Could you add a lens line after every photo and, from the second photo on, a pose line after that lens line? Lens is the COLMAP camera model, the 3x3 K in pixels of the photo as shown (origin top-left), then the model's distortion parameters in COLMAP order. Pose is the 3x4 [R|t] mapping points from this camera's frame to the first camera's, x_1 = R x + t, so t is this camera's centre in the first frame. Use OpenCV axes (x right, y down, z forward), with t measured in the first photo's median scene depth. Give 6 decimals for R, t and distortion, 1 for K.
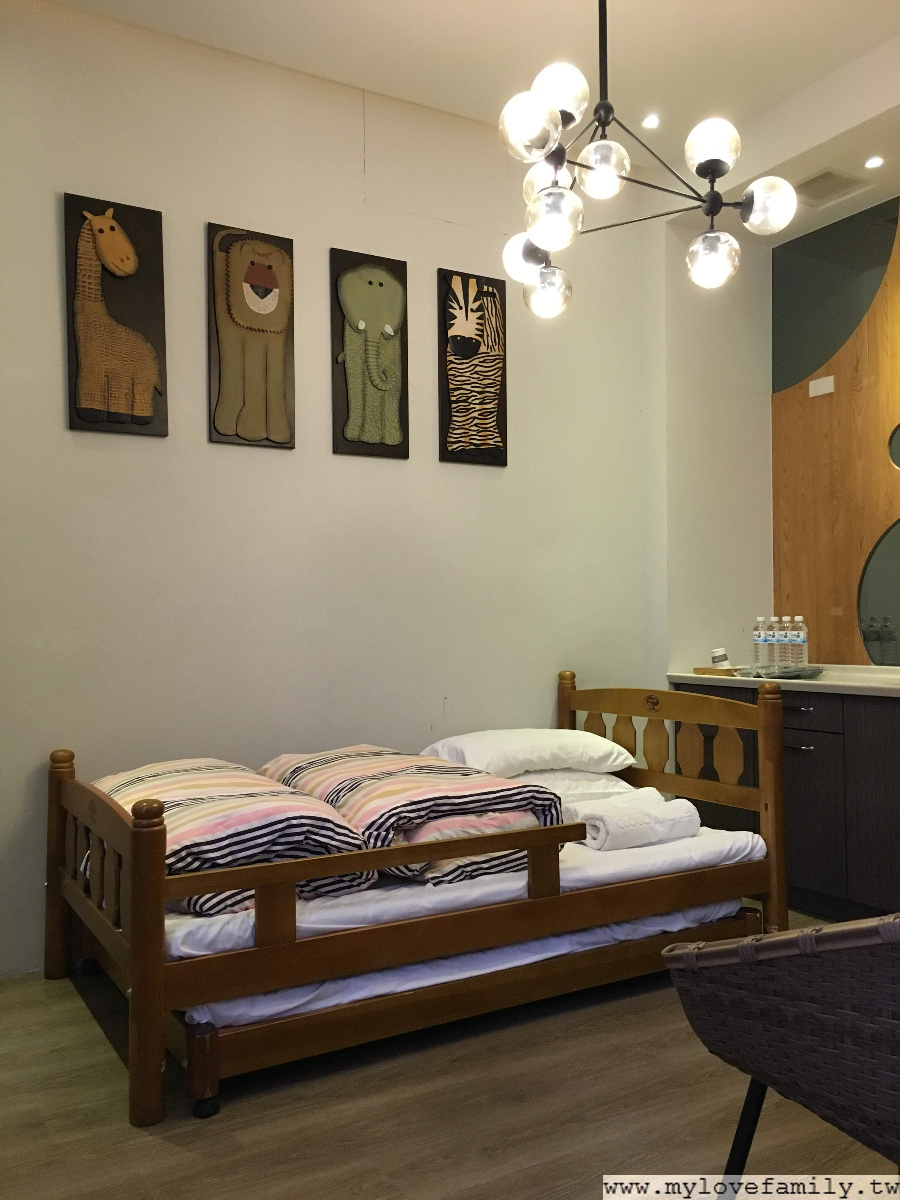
lens RADIAL K [[1024.8, 0, 451.5], [0, 1024.8, 598.8], [0, 0, 1]] dist [0.051313, -0.026154]
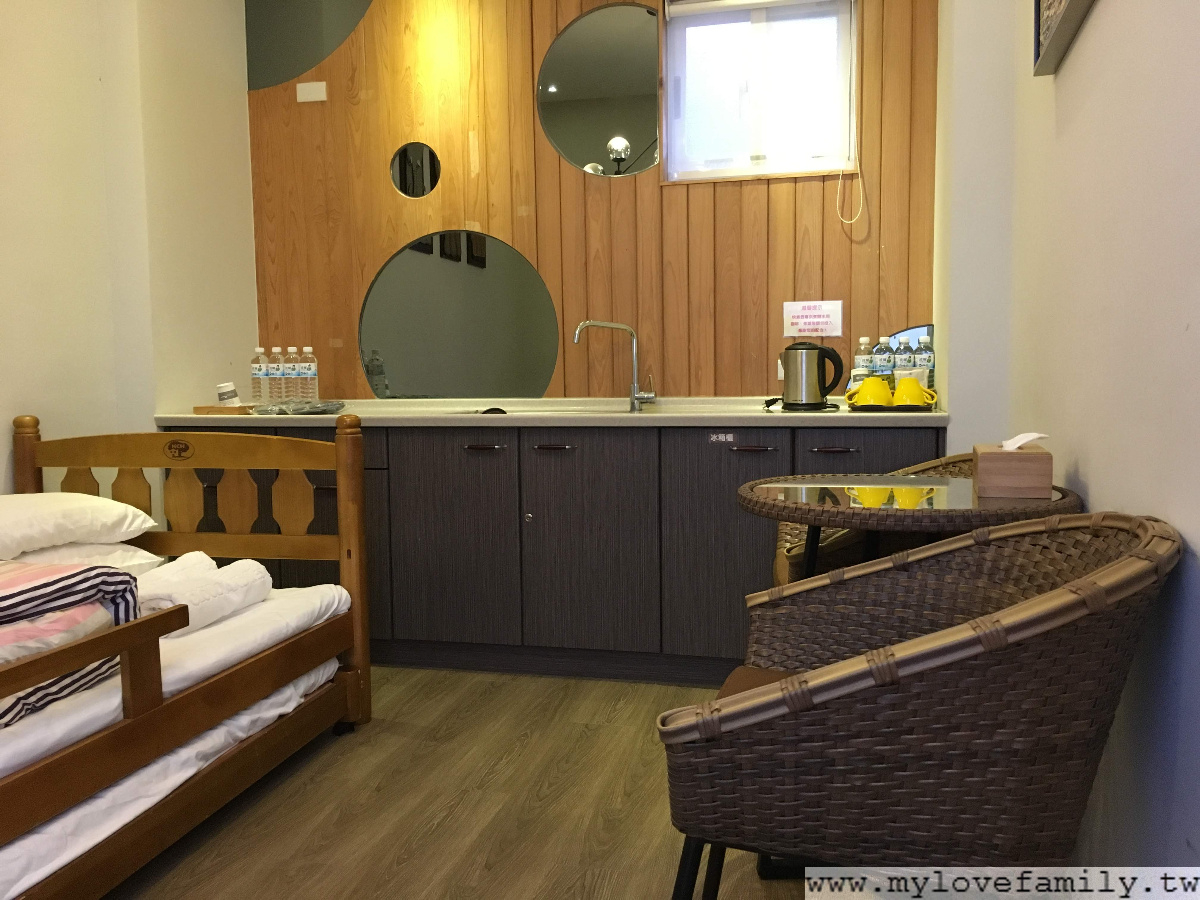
lens RADIAL K [[1024.8, 0, 597.9], [0, 1024.8, 450.0], [0, 0, 1]] dist [0.051313, -0.026154]
pose [[0.696647, -0.057307, 0.715122, -0.157066], [-0.012646, 0.995669, 0.092108, 0.023371], [-0.717303, -0.073210, 0.692905, 0.204474]]
